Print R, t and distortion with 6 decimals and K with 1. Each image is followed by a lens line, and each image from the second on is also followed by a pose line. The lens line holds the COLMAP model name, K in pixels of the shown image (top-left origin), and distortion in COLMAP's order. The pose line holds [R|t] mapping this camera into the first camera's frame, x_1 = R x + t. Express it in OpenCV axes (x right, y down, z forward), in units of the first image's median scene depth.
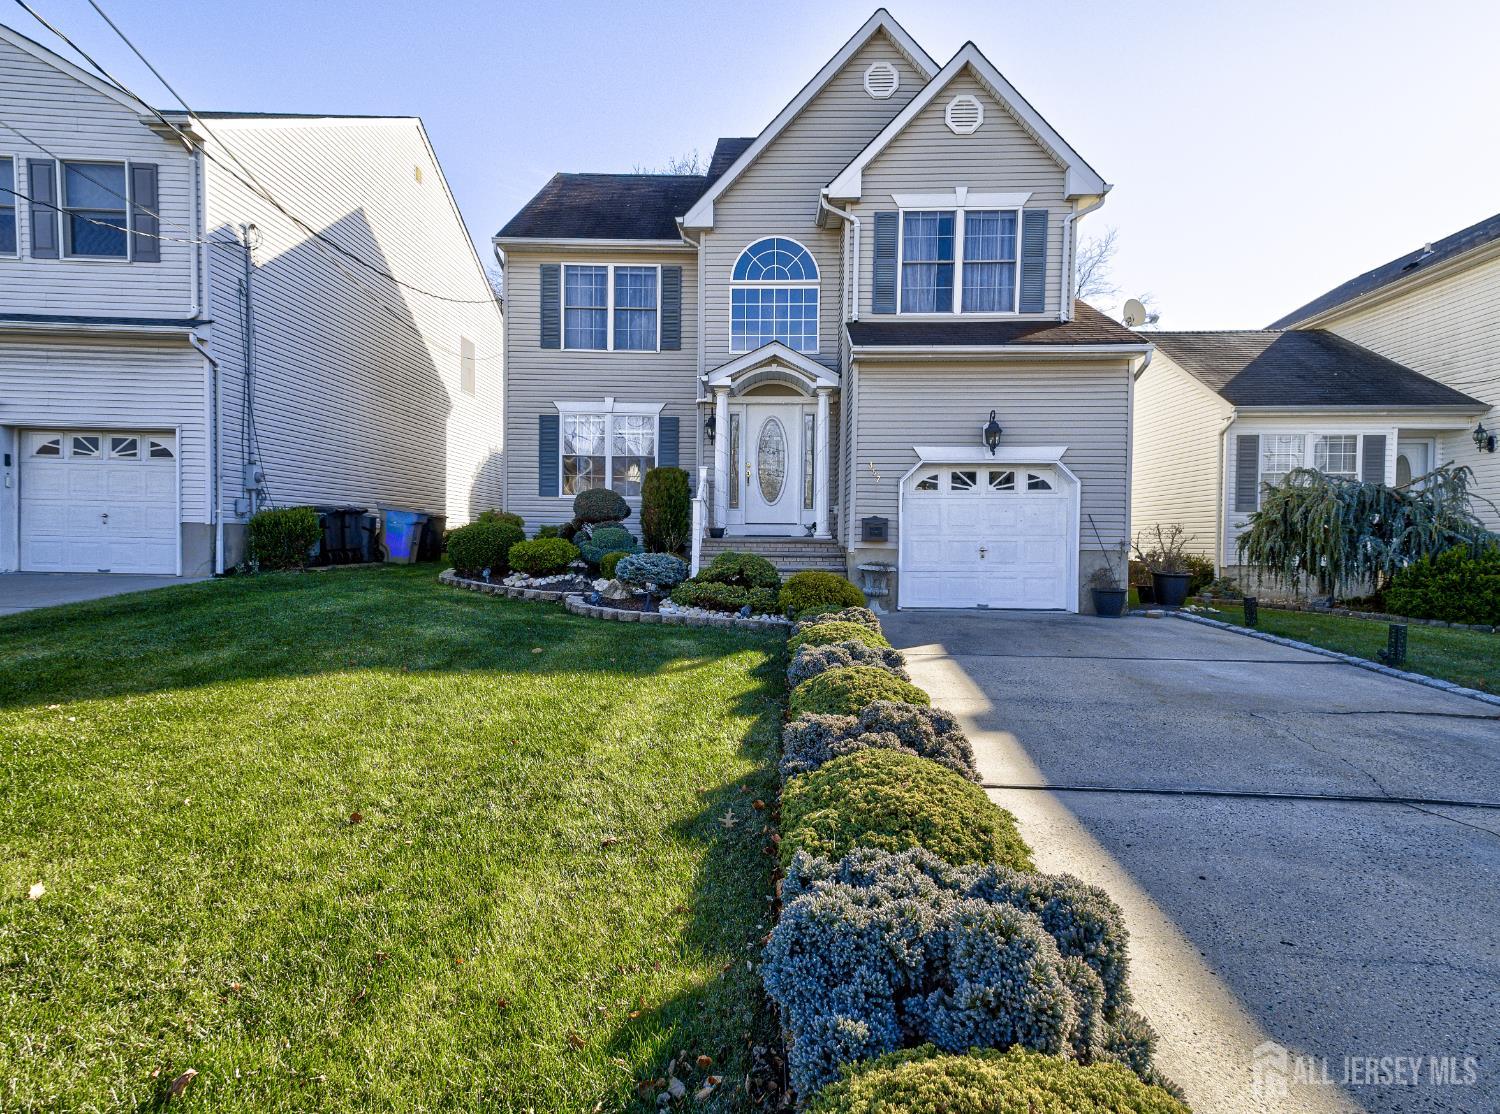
lens RADIAL K [[841.6, 0, 738.9], [0, 841.6, 553.9], [0, 0, 1]] dist [0.034241, -0.000678]
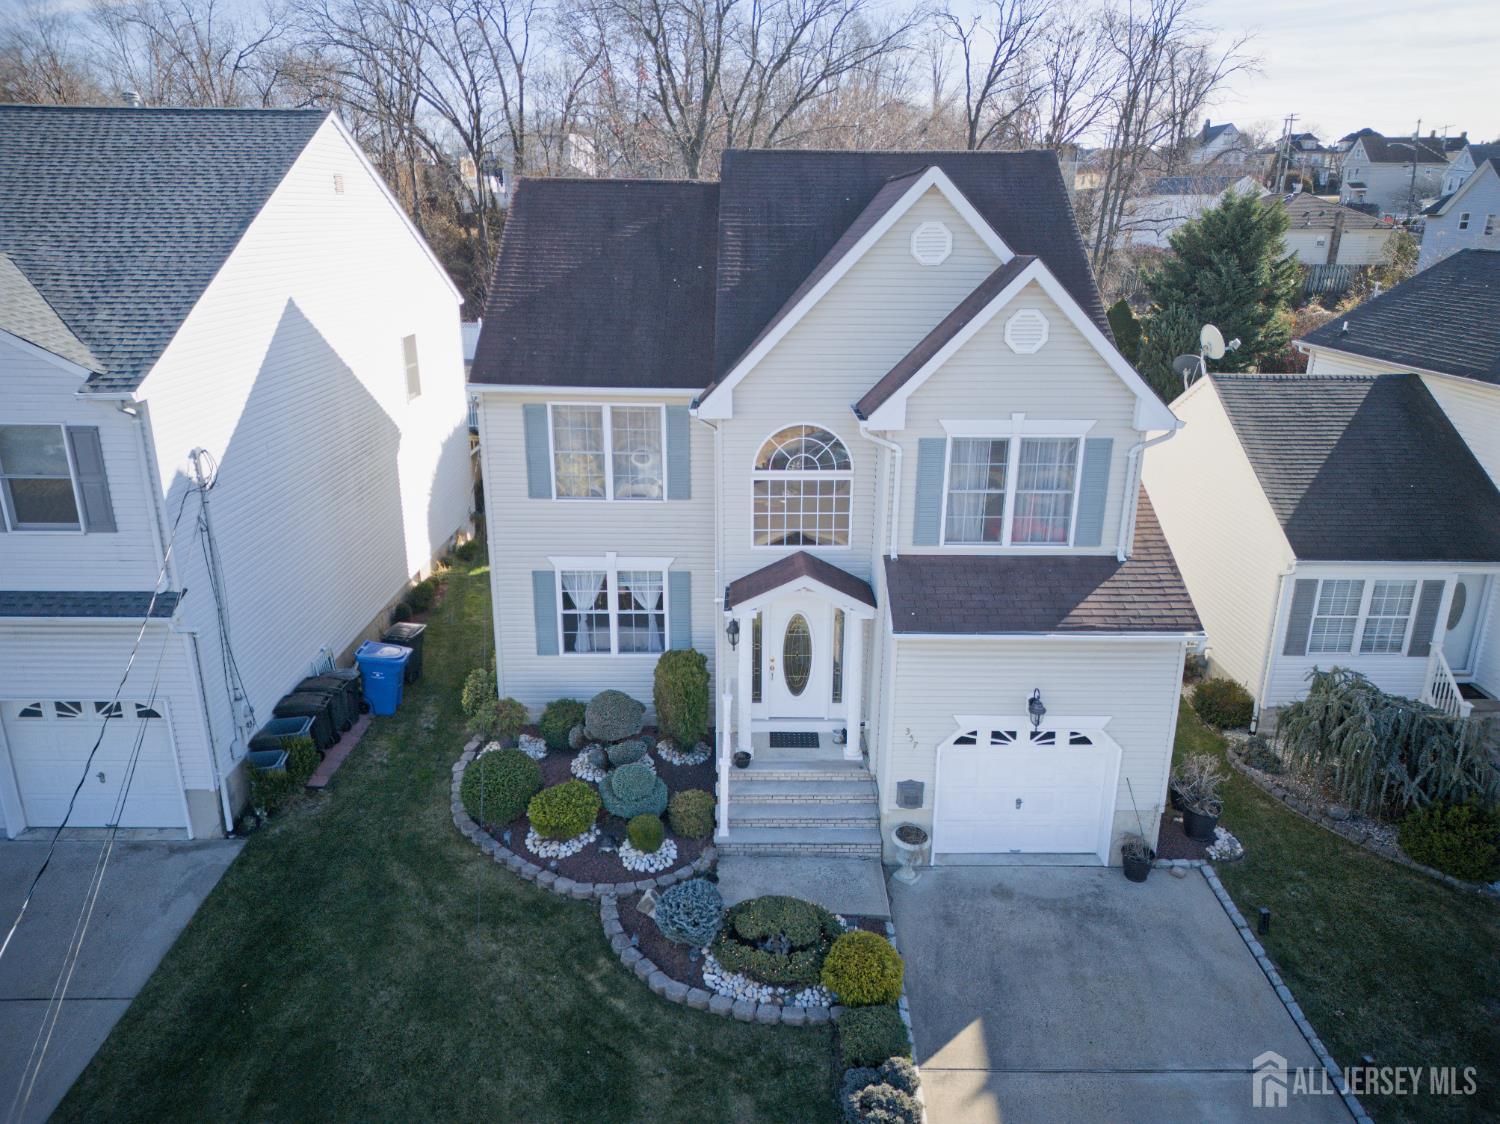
lens RADIAL K [[1045.3, 0, 750.0], [0, 1045.3, 562.0], [0, 0, 1]] dist [0.030912, -0.063520]
pose [[0.999306, -0.021039, 0.030749, -0.051382], [0.011473, 0.958971, 0.283272, -0.589312], [-0.035447, -0.282723, 0.958547, -0.071647]]
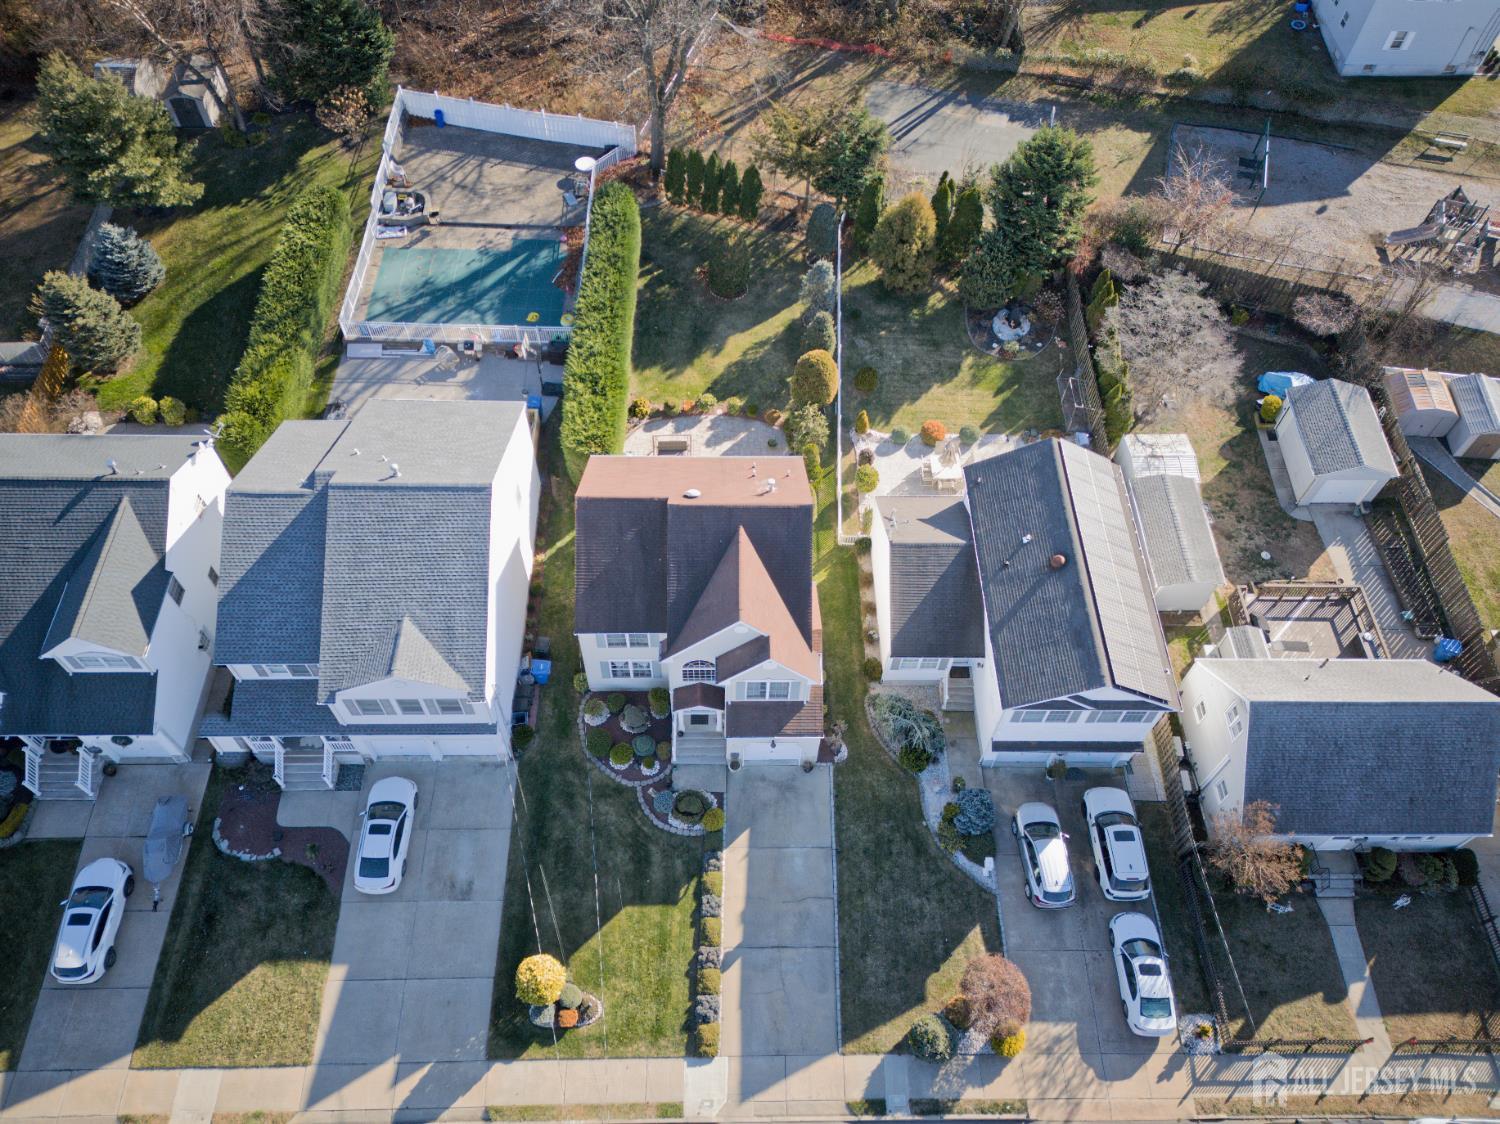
lens RADIAL K [[1045.3, 0, 750.0], [0, 1045.3, 562.0], [0, 0, 1]] dist [0.030912, -0.063520]
pose [[0.998820, -0.030456, 0.037819, 0.091904], [-0.012418, 0.592736, 0.805301, -3.245407], [-0.046943, -0.804821, 0.591659, -0.616785]]
